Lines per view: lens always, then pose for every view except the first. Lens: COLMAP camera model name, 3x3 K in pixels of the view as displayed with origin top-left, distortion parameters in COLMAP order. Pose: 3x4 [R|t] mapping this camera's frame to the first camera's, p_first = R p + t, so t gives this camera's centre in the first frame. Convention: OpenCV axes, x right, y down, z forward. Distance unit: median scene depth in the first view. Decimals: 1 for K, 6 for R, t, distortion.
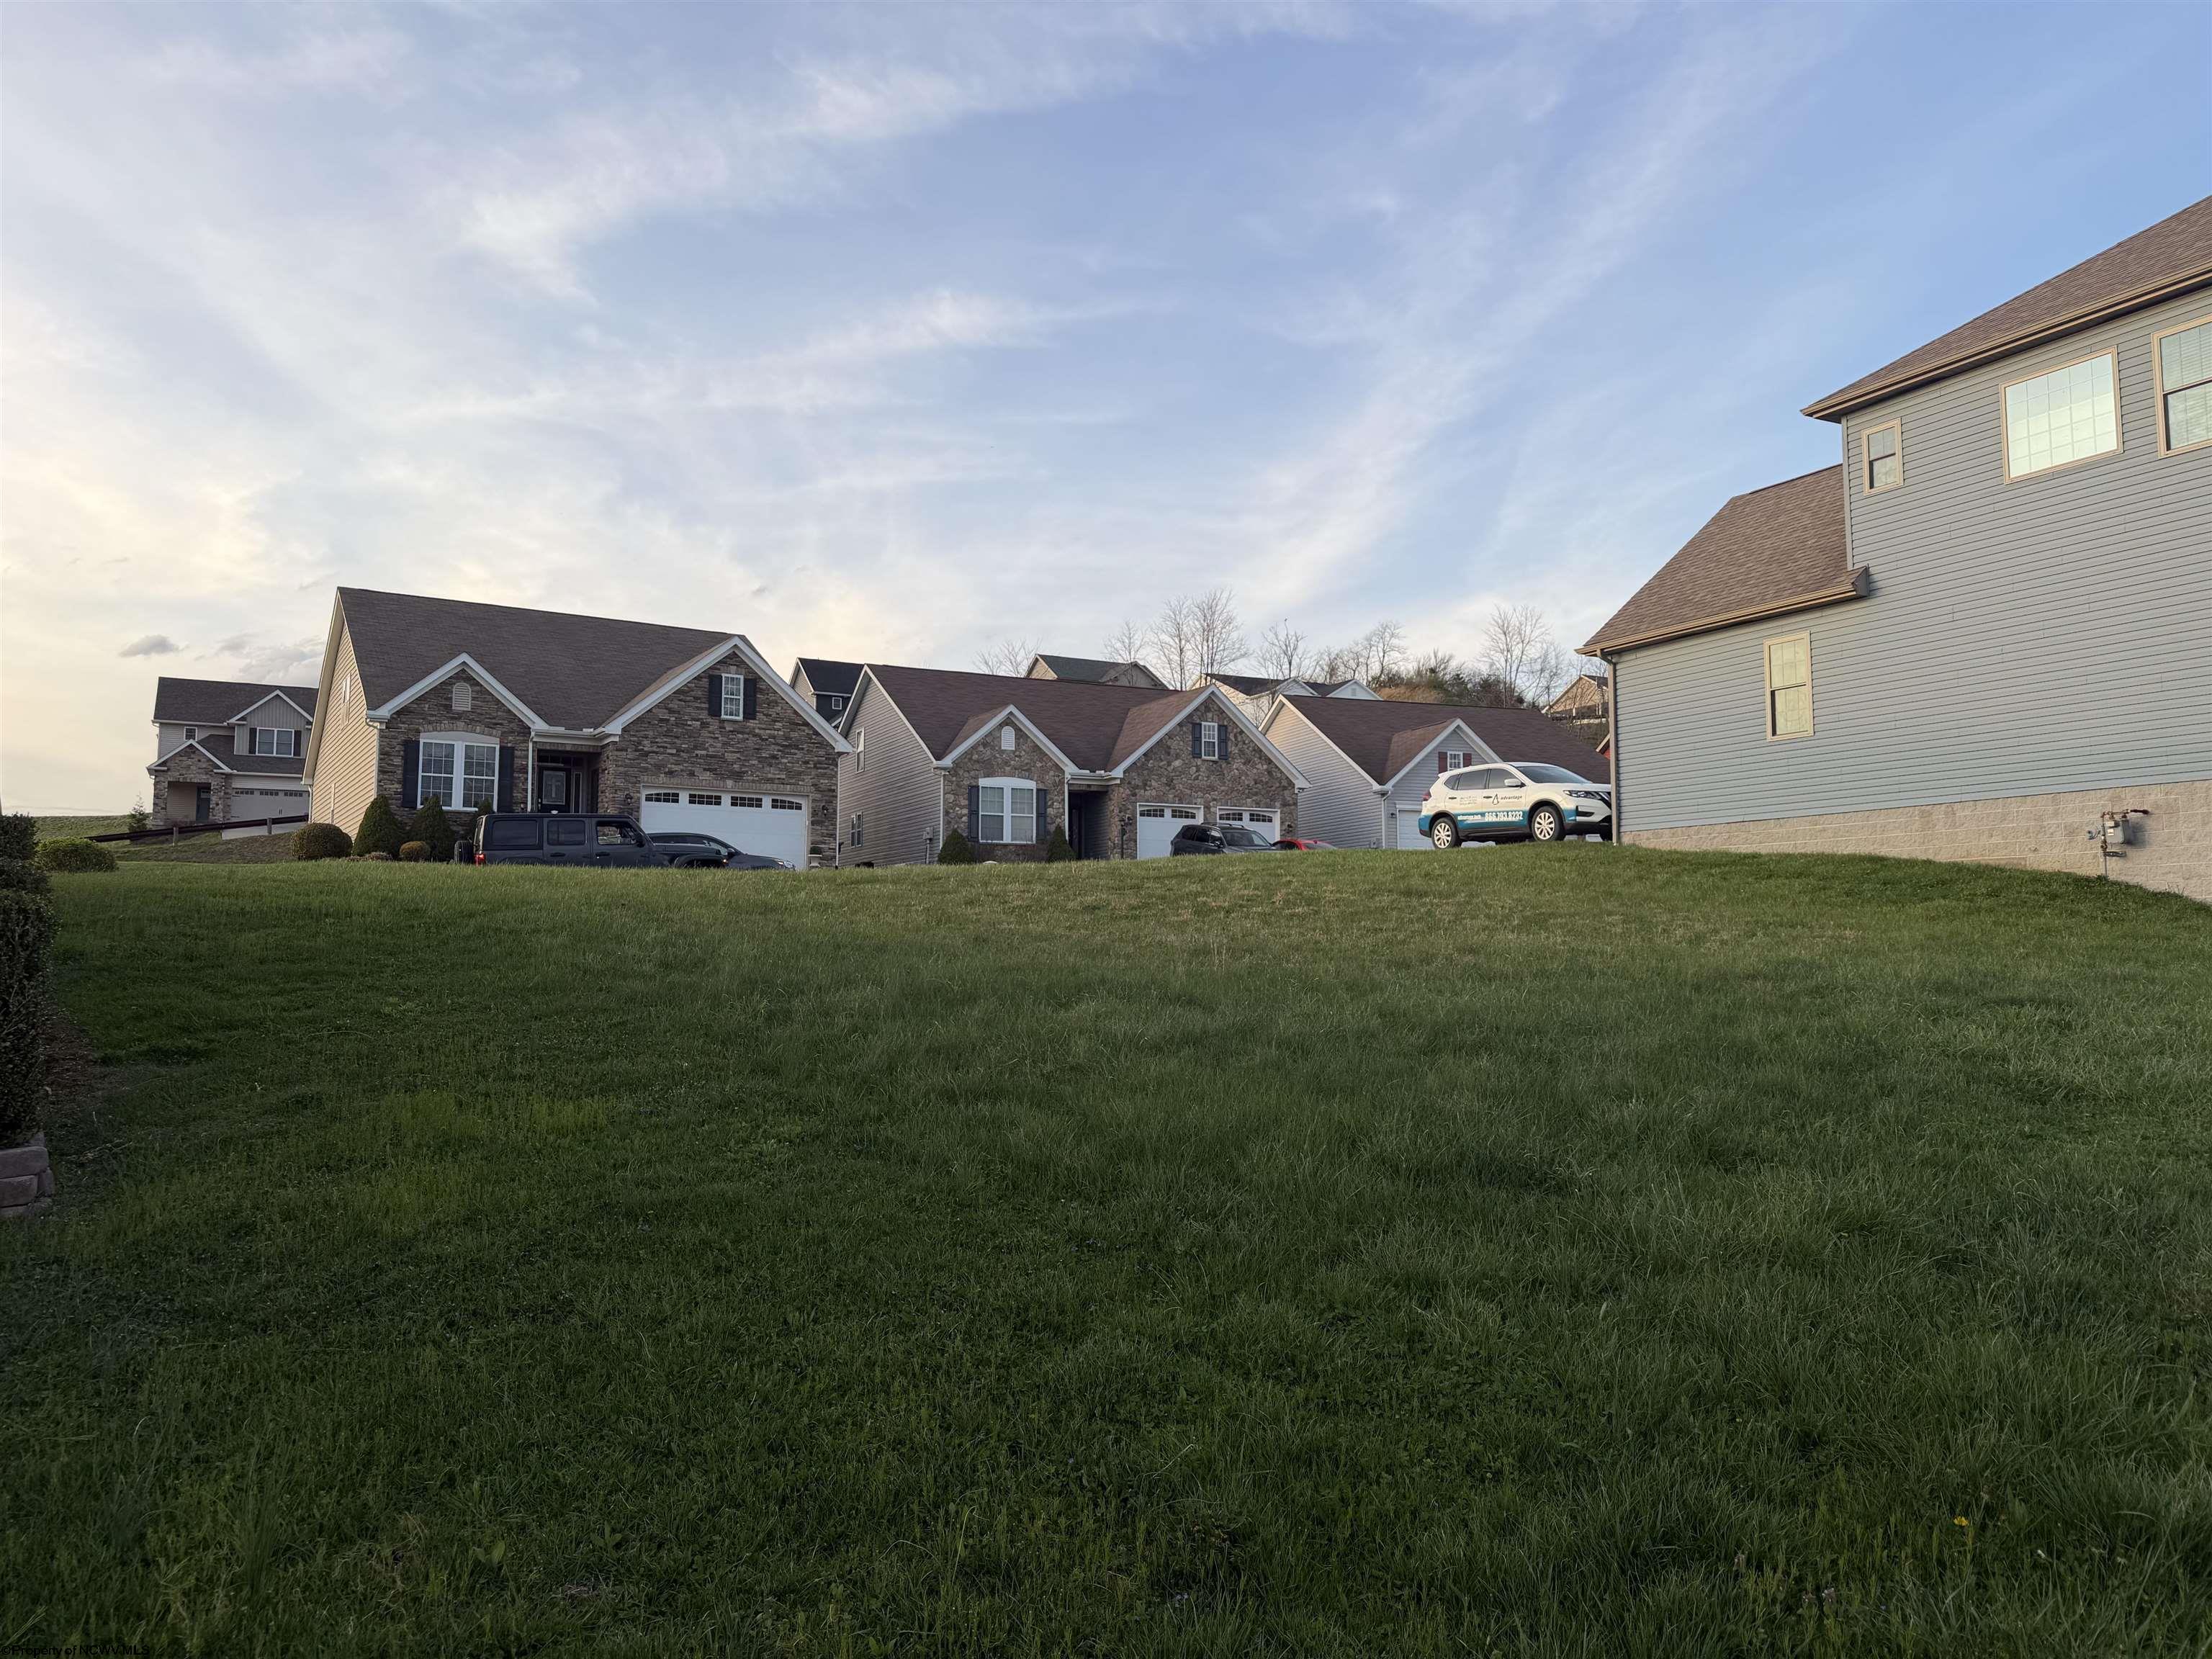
lens RADIAL K [[1521.1, 0, 1106.0], [0, 1521.1, 829.5], [0, 0, 1]] dist [-0.075109, 0.000772]
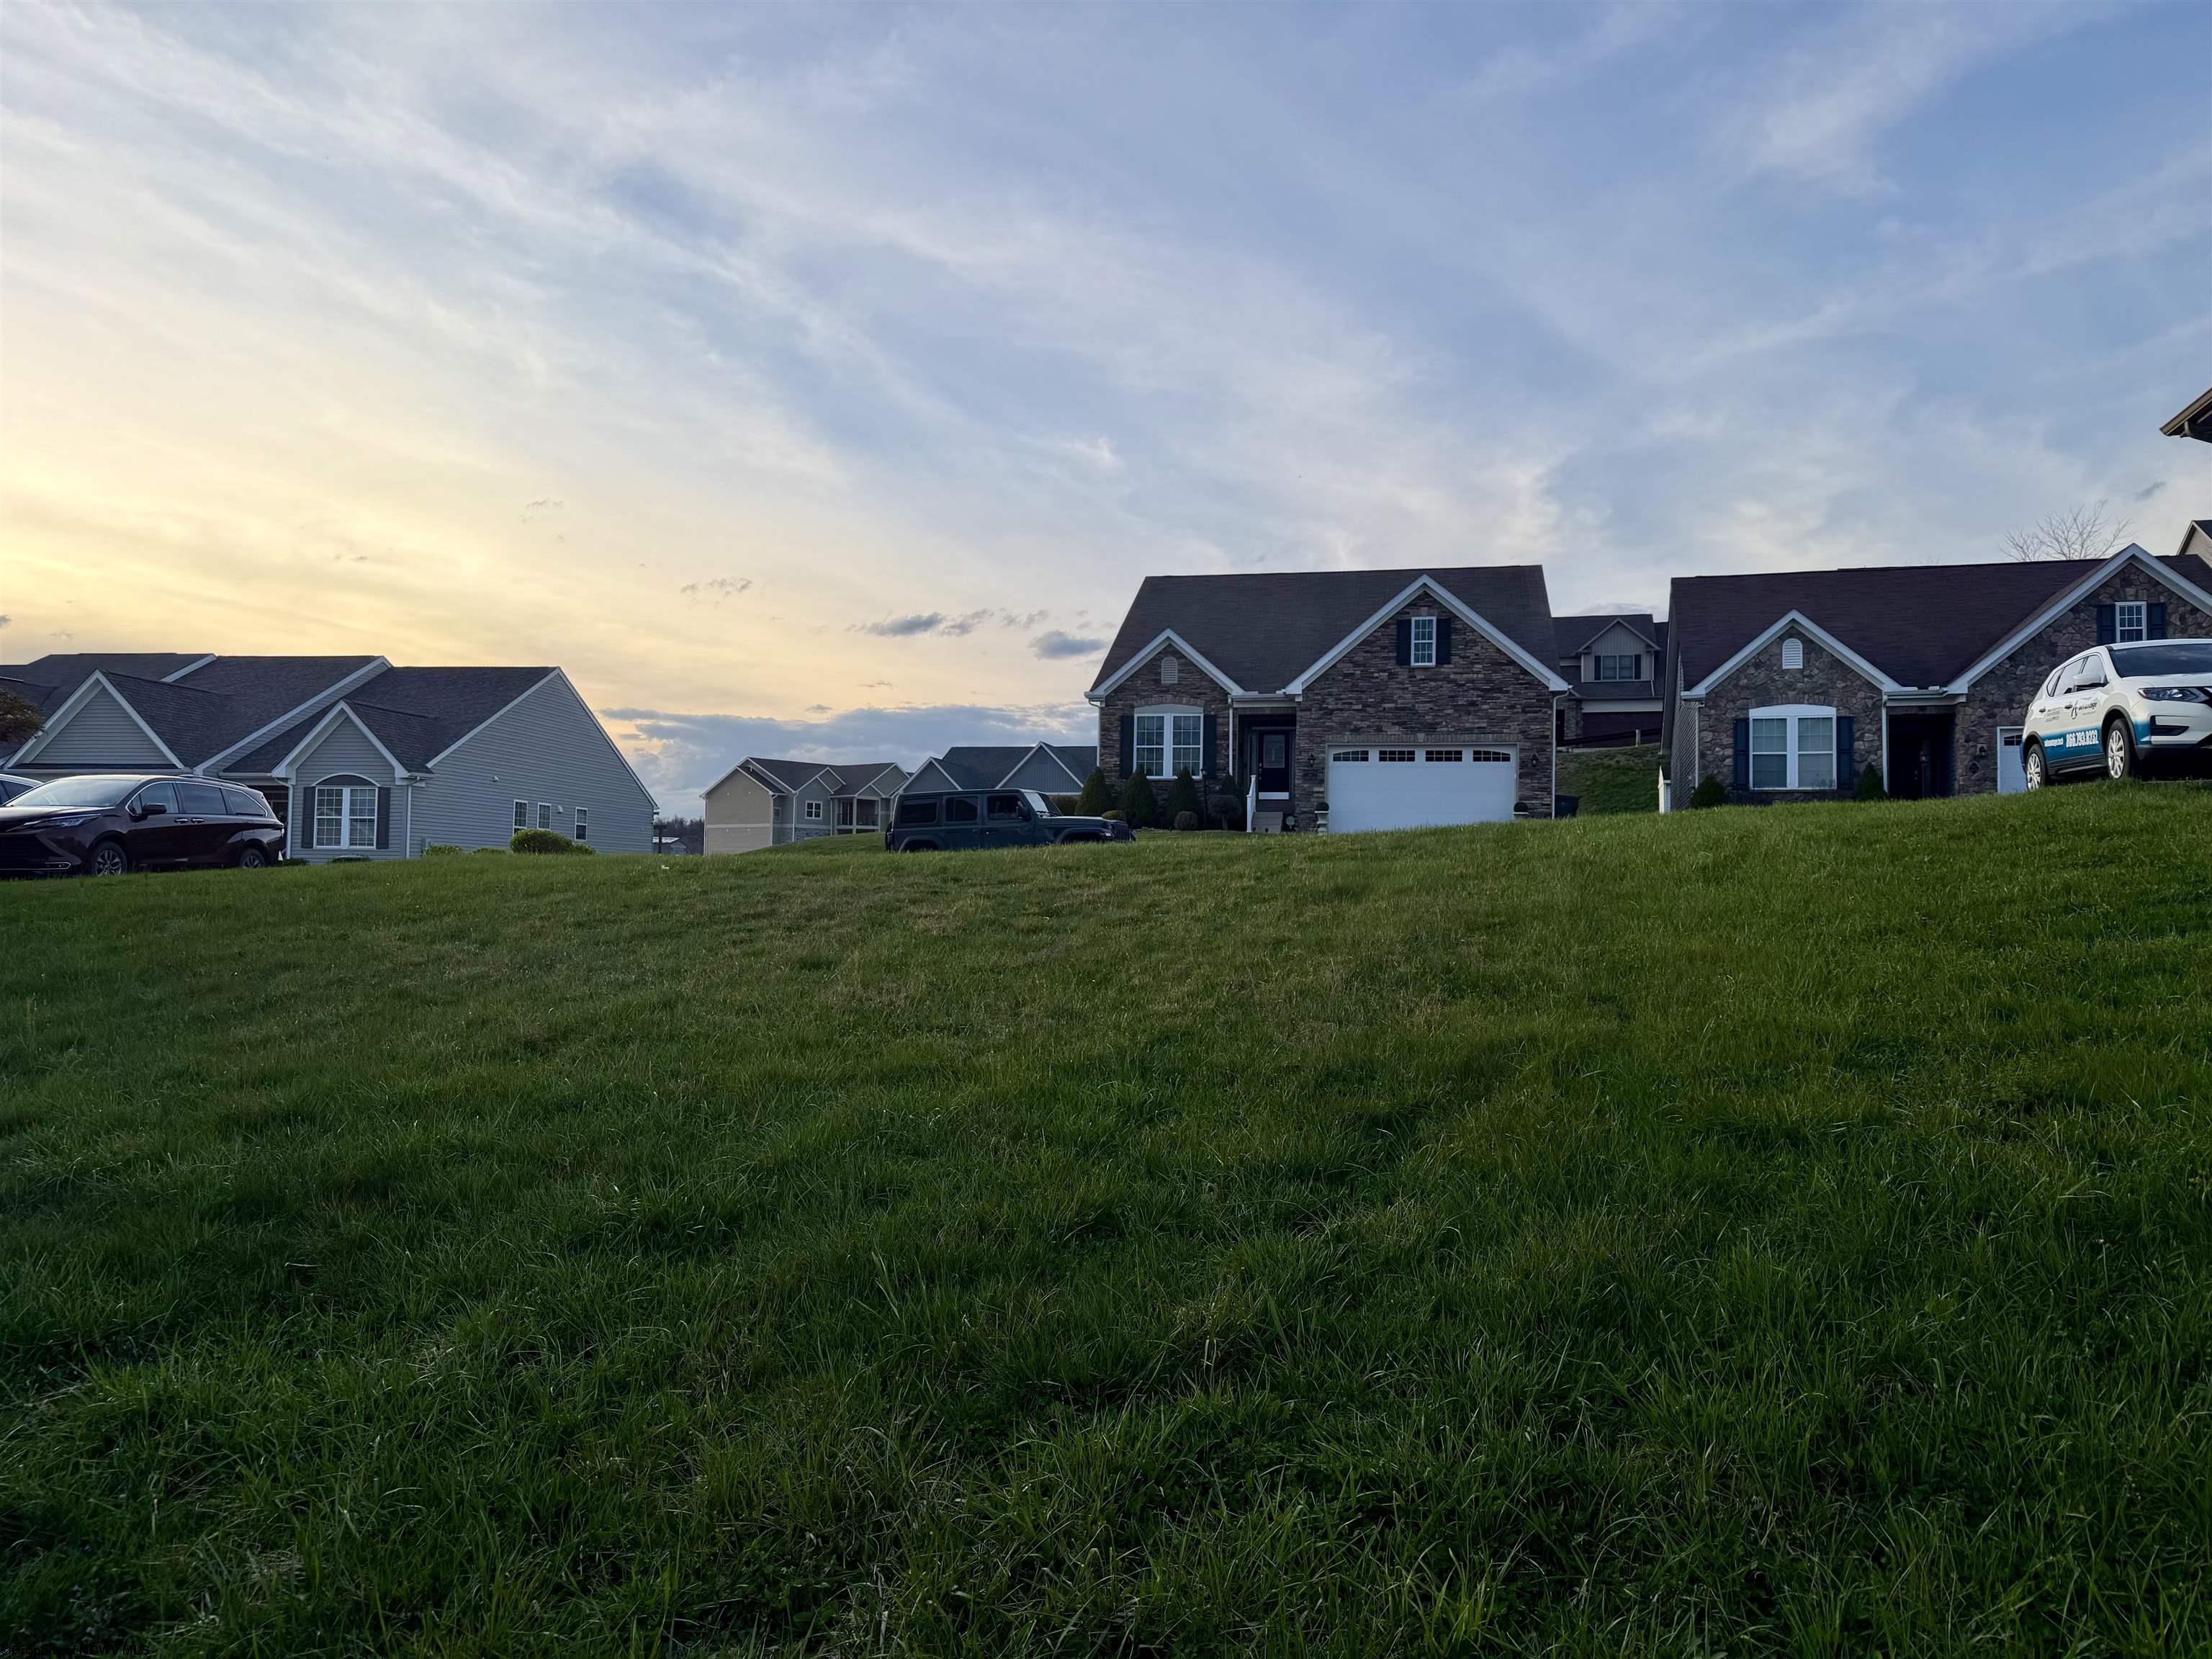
lens RADIAL K [[1489.1, 0, 1106.0], [0, 1489.1, 829.5], [0, 0, 1]] dist [0.044597, -0.065529]
pose [[0.676387, -0.012217, -0.736445, 0.281076], [0.040789, 0.998949, 0.020891, -0.001072], [0.735416, -0.044169, 0.676175, 0.242318]]
